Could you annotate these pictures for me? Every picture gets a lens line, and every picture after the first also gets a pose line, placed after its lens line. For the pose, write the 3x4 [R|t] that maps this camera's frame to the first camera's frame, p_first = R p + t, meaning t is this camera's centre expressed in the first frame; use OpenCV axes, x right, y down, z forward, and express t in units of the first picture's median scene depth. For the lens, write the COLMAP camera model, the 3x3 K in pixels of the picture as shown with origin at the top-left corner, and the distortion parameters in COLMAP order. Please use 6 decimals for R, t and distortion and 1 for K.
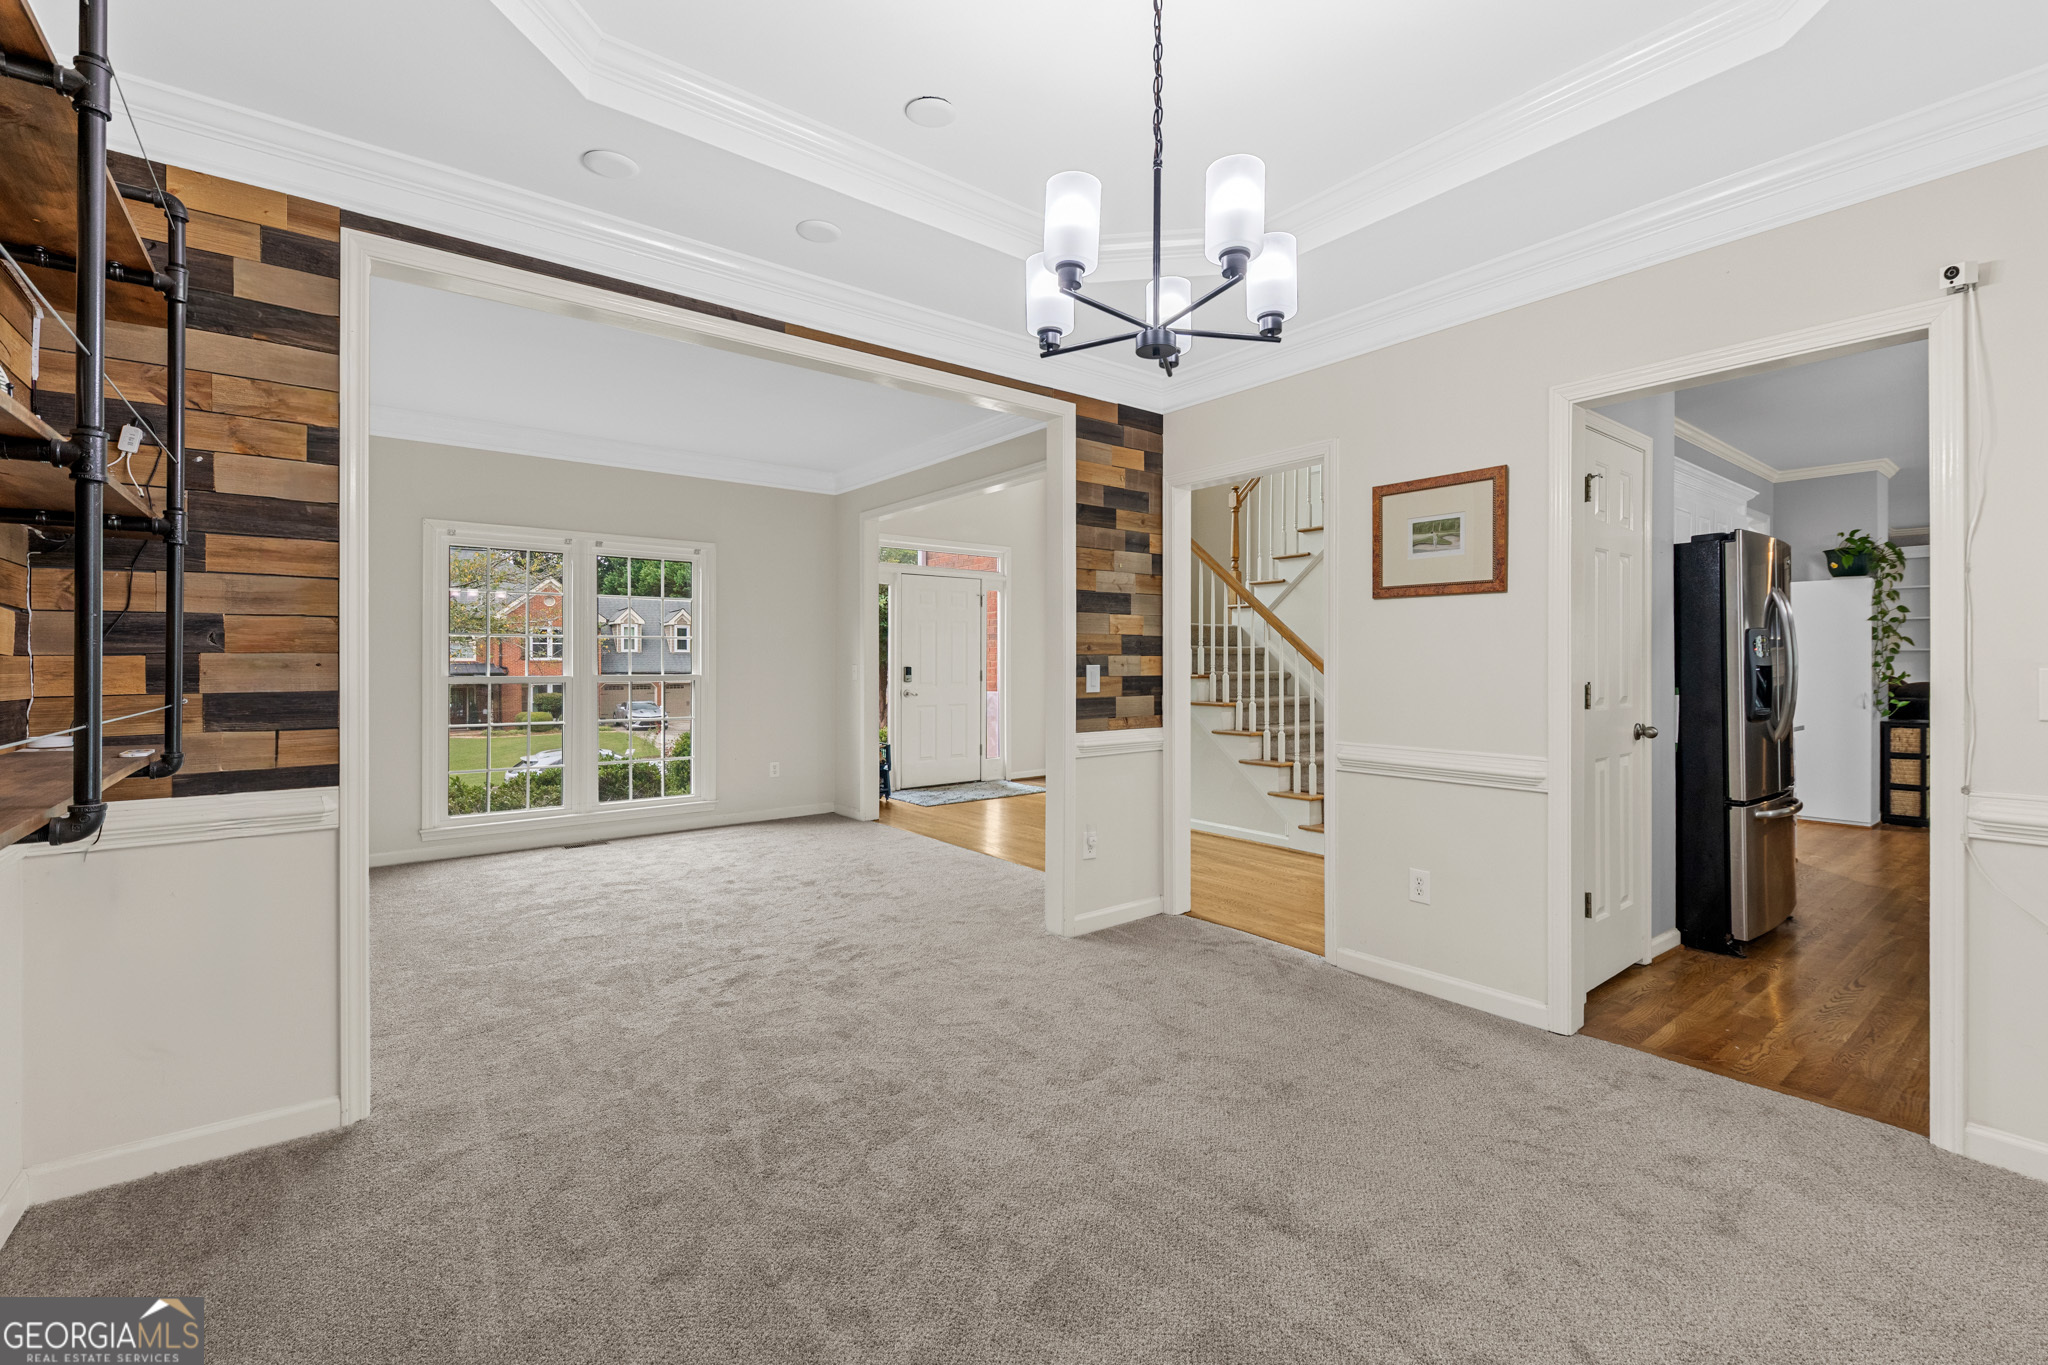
lens RADIAL K [[859.8, 0, 976.5], [0, 859.8, 677.4], [0, 0, 1]] dist [0.030492, 0.000016]
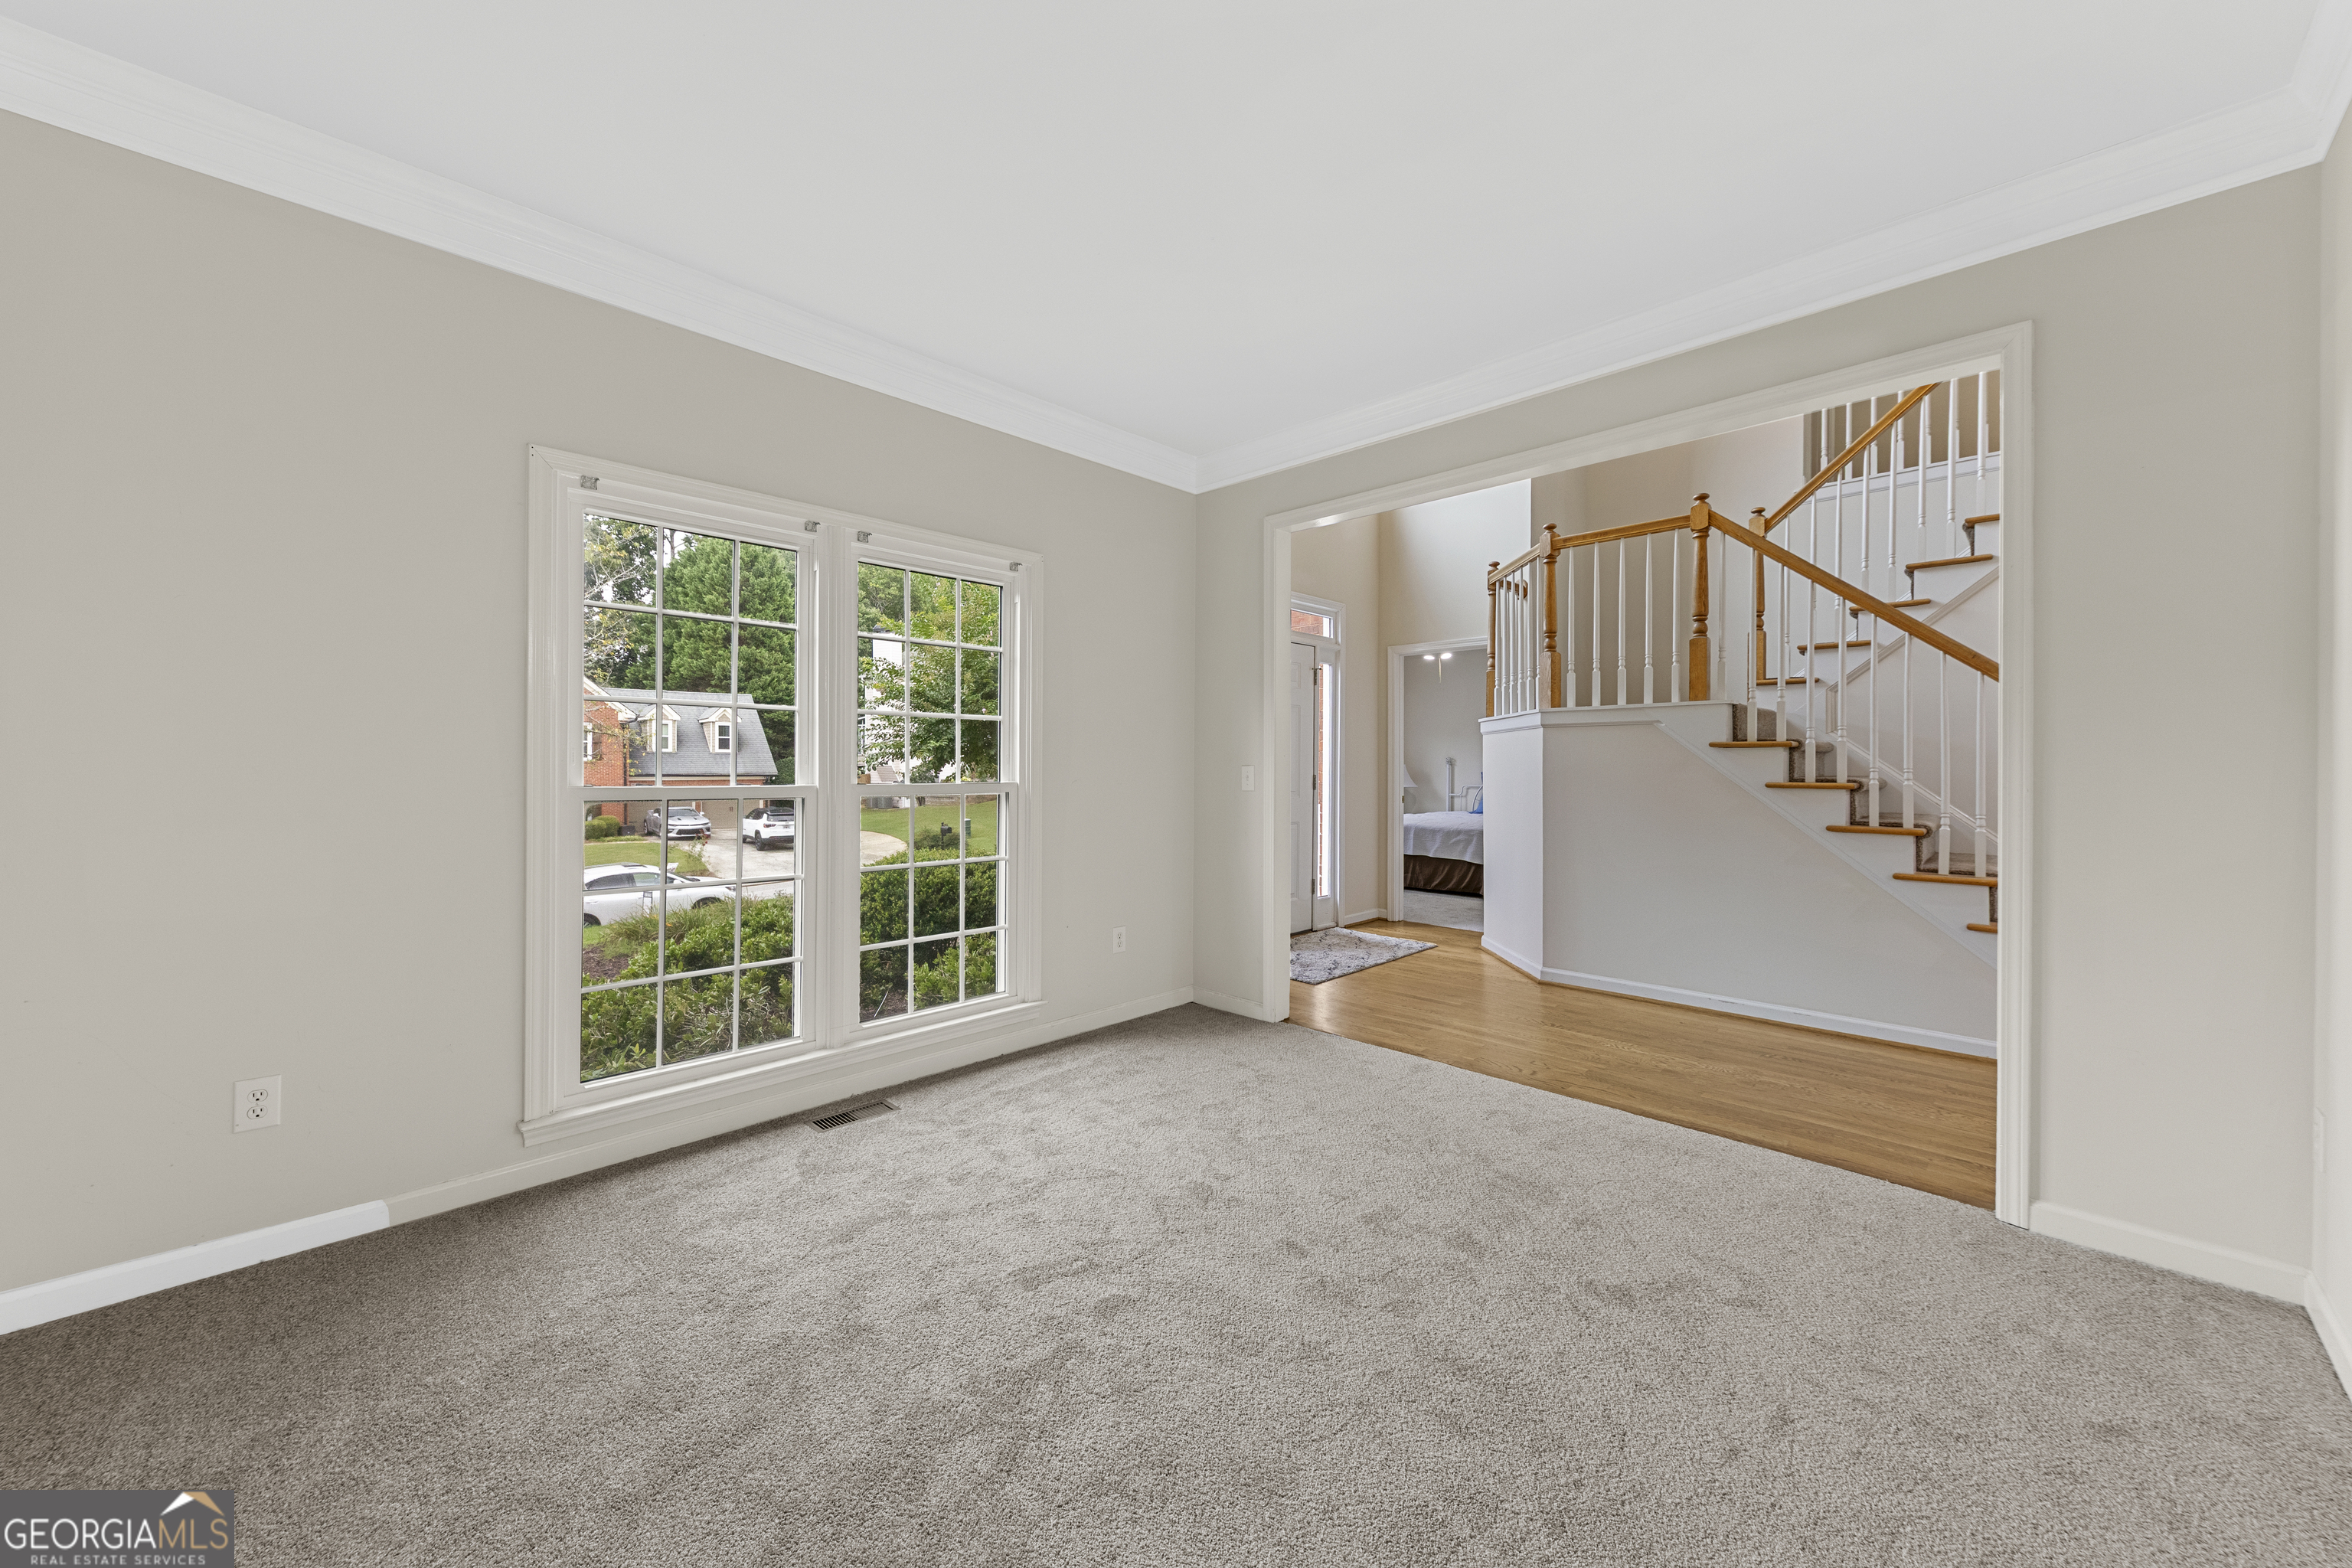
lens RADIAL K [[898.7, 0, 1176.0], [0, 898.7, 784.0], [0, 0, 1]] dist [0.011166, -0.000082]
pose [[0.990530, -0.000407, 0.137296, -0.207621], [-0.000194, 0.999990, 0.004358, -0.003642], [-0.137296, -0.004343, 0.990520, 0.275297]]
